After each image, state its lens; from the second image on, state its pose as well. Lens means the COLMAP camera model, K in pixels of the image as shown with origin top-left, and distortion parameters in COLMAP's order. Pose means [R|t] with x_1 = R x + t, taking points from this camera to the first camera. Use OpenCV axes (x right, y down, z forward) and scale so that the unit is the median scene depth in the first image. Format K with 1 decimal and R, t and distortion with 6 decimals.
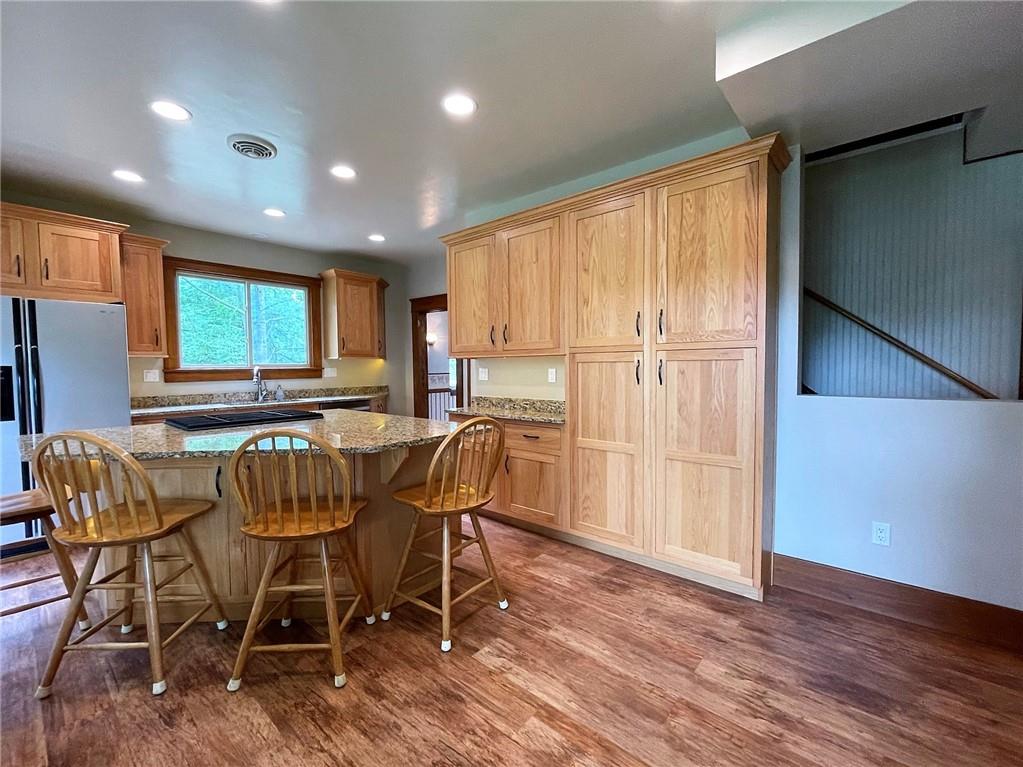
lens RADIAL K [[434.8, 0, 508.6], [0, 434.8, 384.4], [0, 0, 1]] dist [-0.001160, -0.000363]
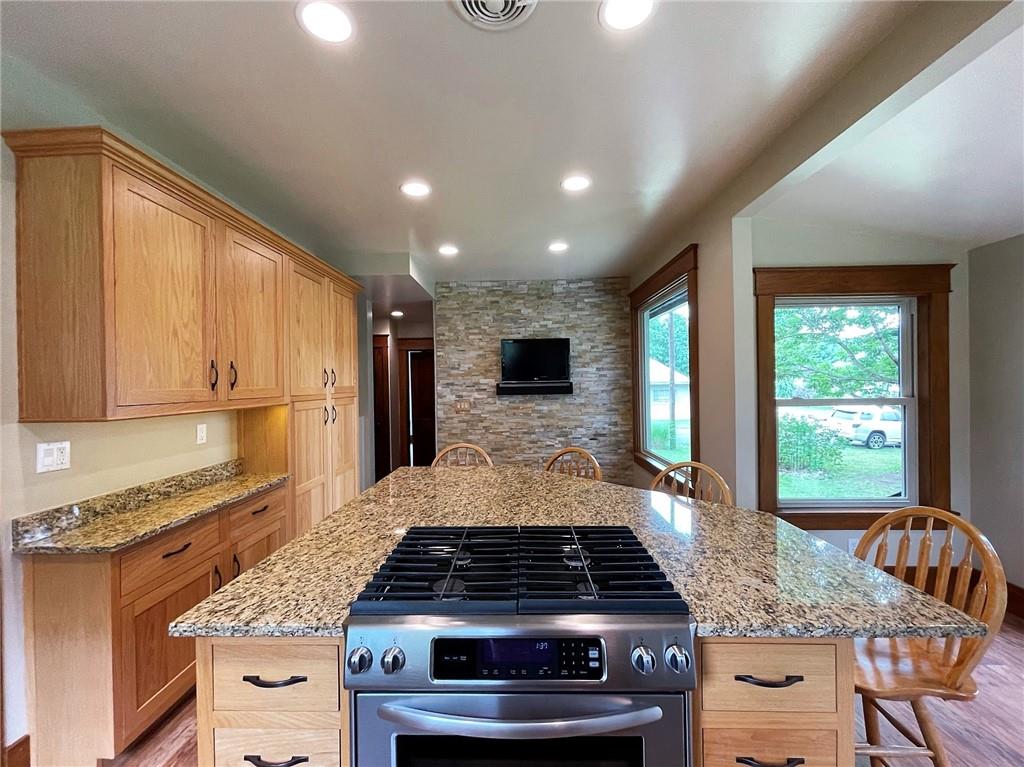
lens RADIAL K [[423.0, 0, 508.5], [0, 423.0, 385.3], [0, 0, 1]] dist [0.000059, -0.000105]
pose [[-0.636589, 0.012691, 0.771099, -0.782642], [0.051812, 0.998309, 0.026344, -0.095409], [-0.769461, 0.056722, -0.636170, 1.077246]]
